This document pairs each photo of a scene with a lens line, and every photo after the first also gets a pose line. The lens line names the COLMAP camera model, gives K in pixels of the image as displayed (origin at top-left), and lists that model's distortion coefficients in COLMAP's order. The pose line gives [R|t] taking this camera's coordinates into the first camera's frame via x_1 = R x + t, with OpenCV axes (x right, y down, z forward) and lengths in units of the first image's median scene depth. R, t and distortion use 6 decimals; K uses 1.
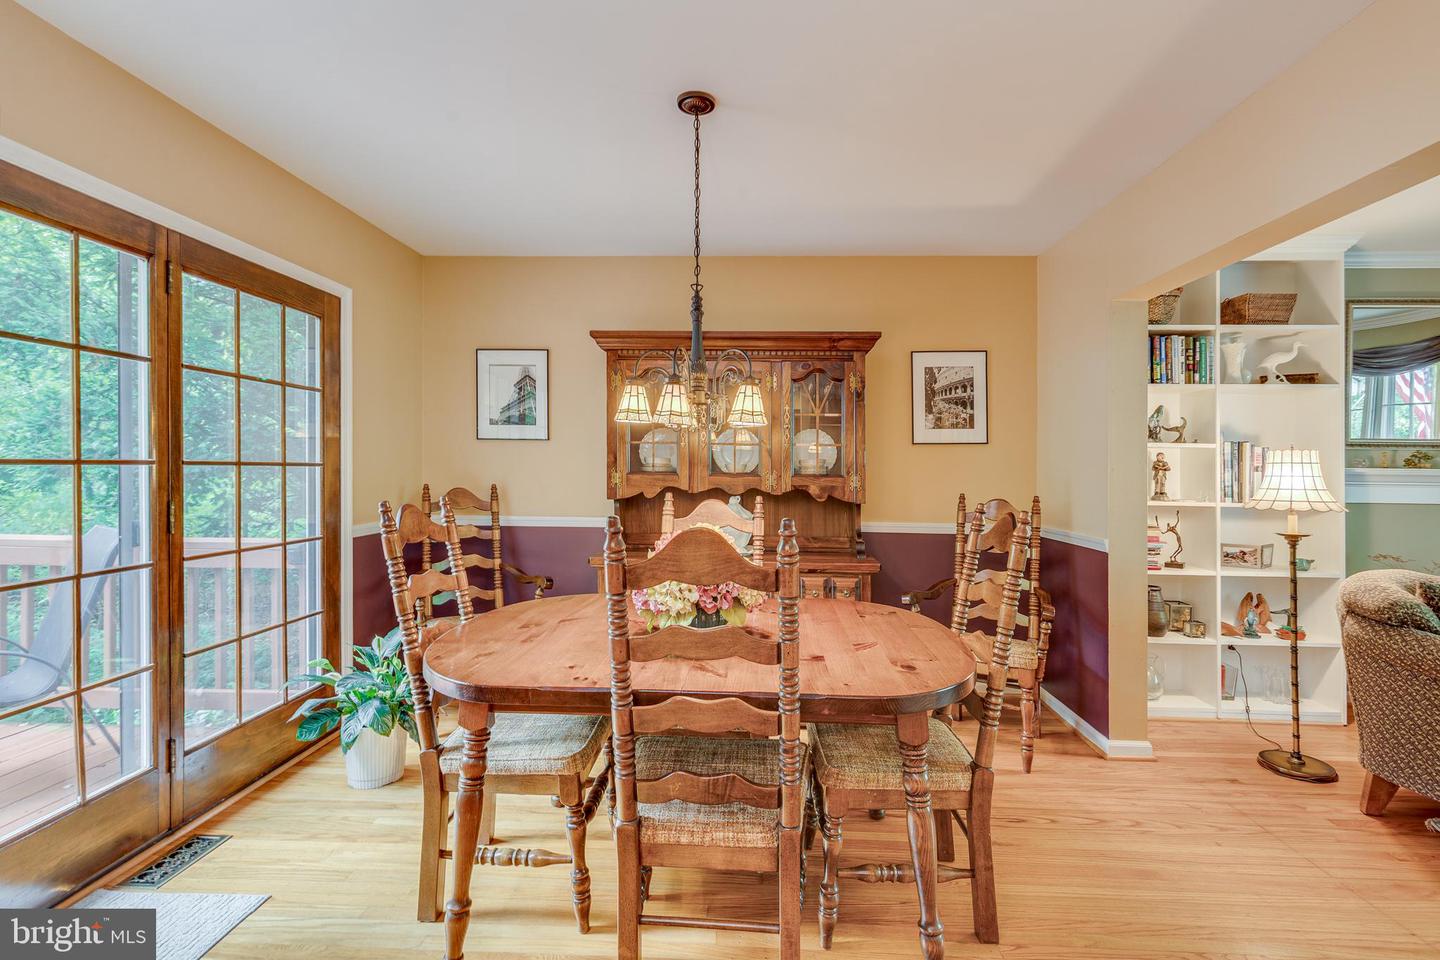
lens RADIAL K [[654.0, 0, 735.8], [0, 654.0, 464.3], [0, 0, 1]] dist [0.007768, -0.003206]
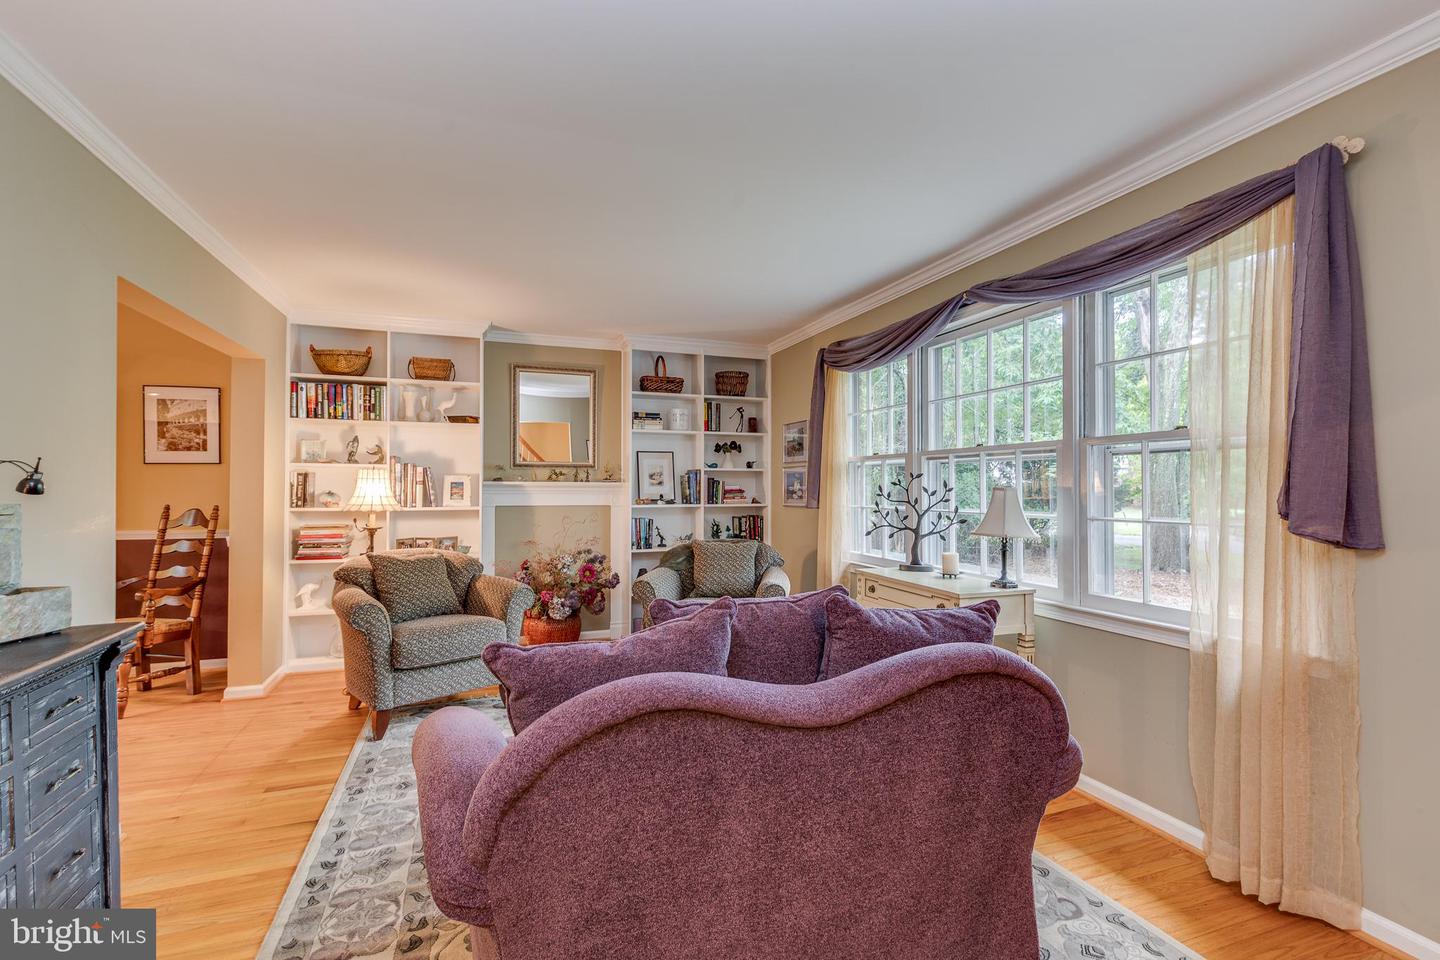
lens RADIAL K [[654.0, 0, 713.6], [0, 654.0, 480.1], [0, 0, 1]] dist [0.007768, -0.003206]
pose [[0.923465, -0.004872, 0.383651, 0.830610], [0.006672, 0.999972, -0.003361, 0.009418], [-0.383624, 0.005663, 0.923472, -0.518063]]
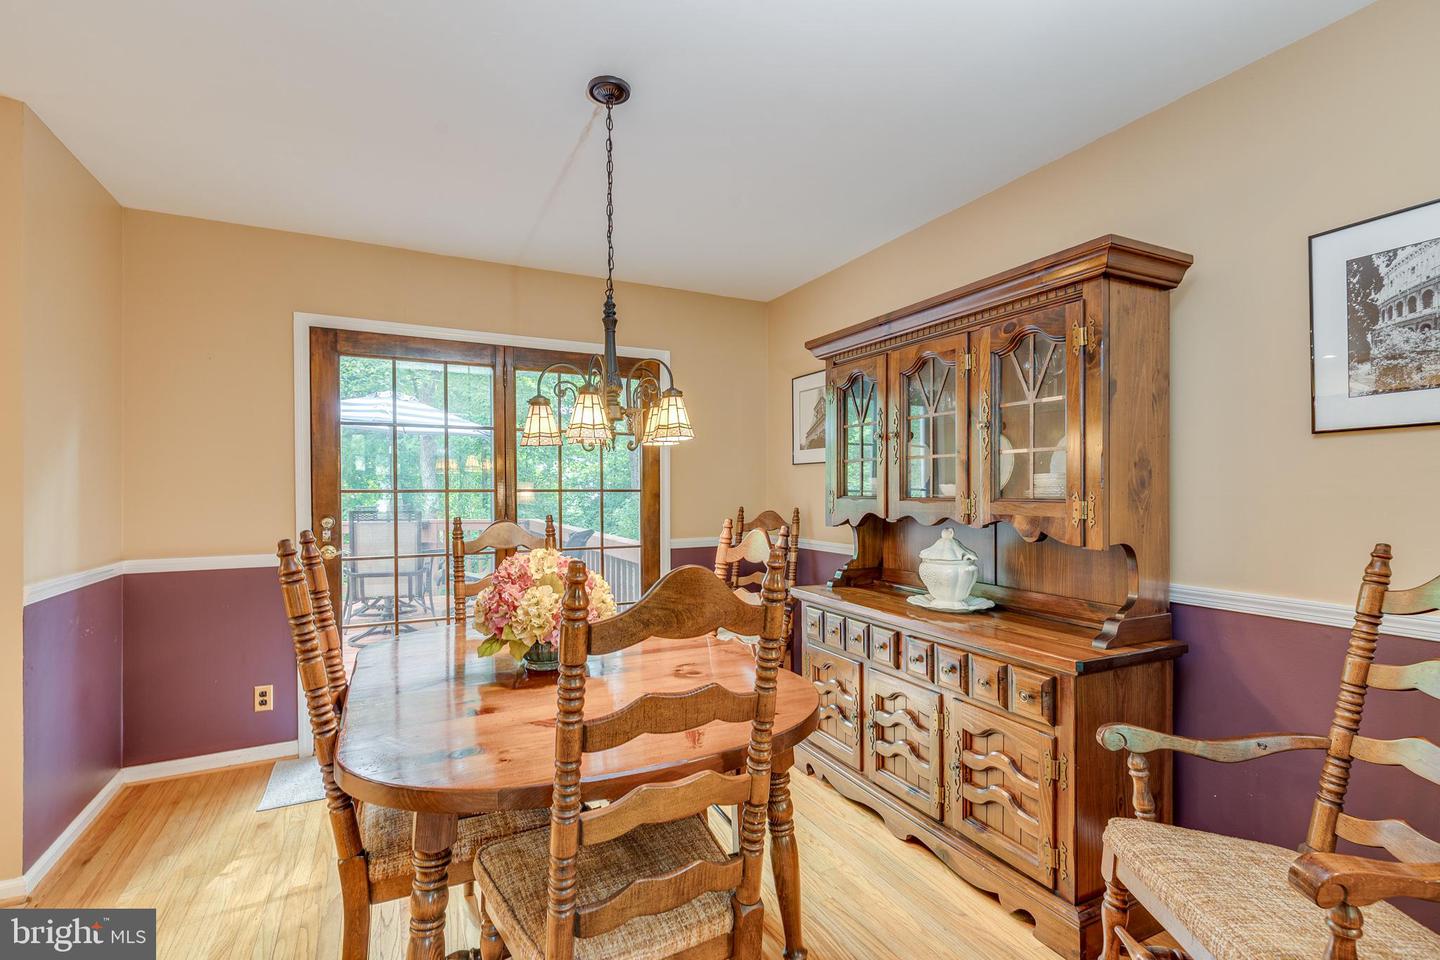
lens RADIAL K [[654.0, 0, 715.8], [0, 654.0, 493.3], [0, 0, 1]] dist [0.007768, -0.003206]
pose [[0.489431, -0.007196, -0.872012, 0.514329], [0.011636, 0.999931, -0.001720, 0.008489], [0.871964, -0.009305, 0.489481, 0.433561]]
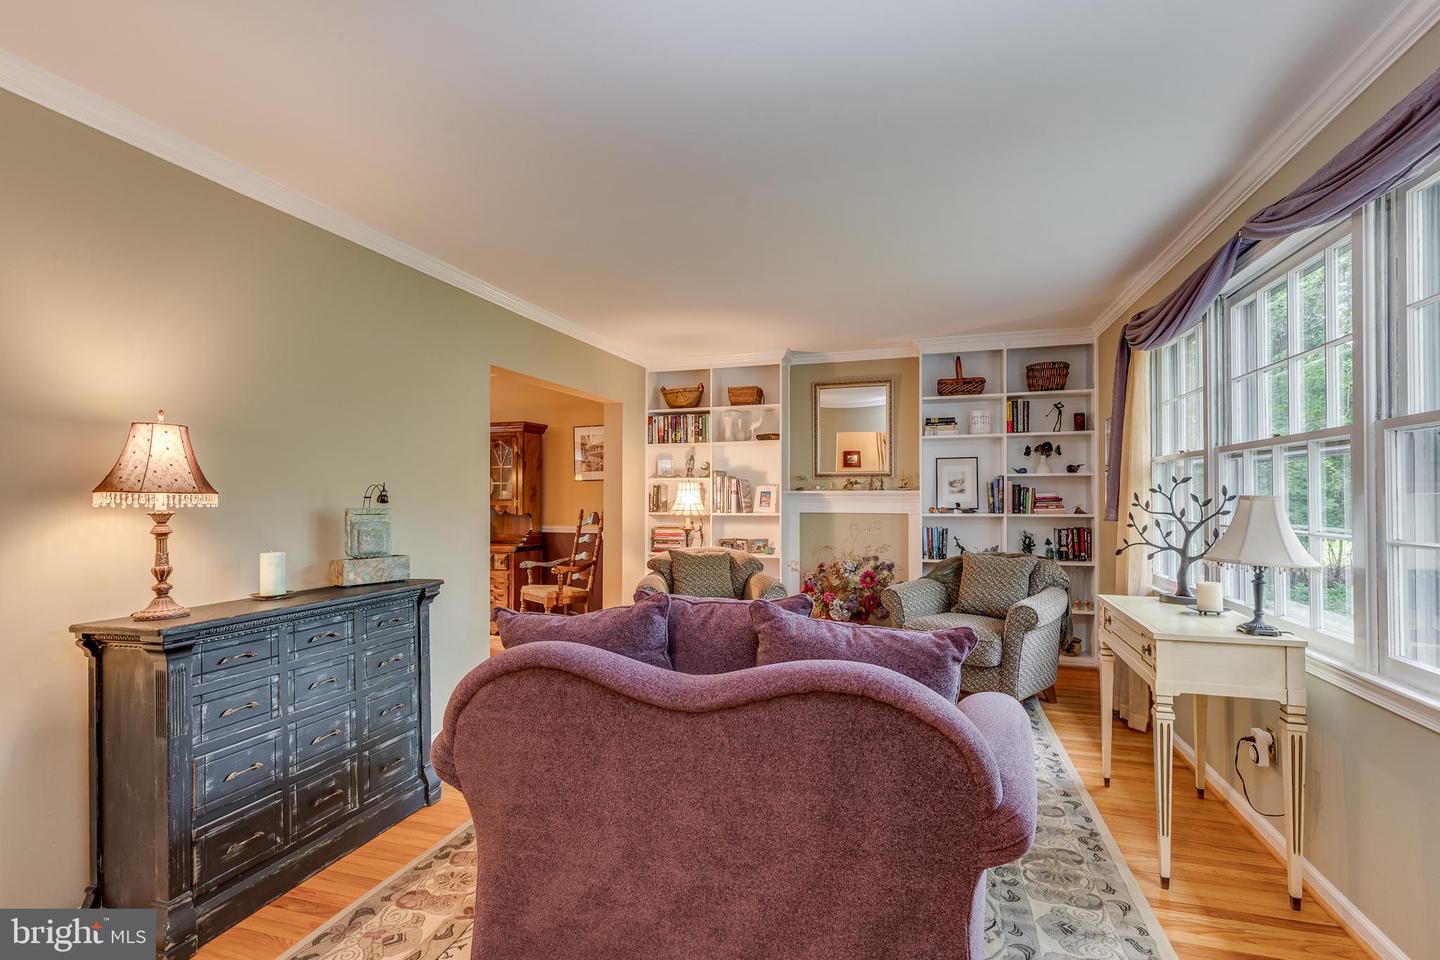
lens RADIAL K [[654.0, 0, 718.9], [0, 654.0, 490.3], [0, 0, 1]] dist [0.007768, -0.003206]
pose [[0.965557, -0.016055, -0.259696, 1.176176], [0.015017, 0.999869, -0.005983, 0.010062], [0.259758, 0.001877, 0.965672, -0.599554]]
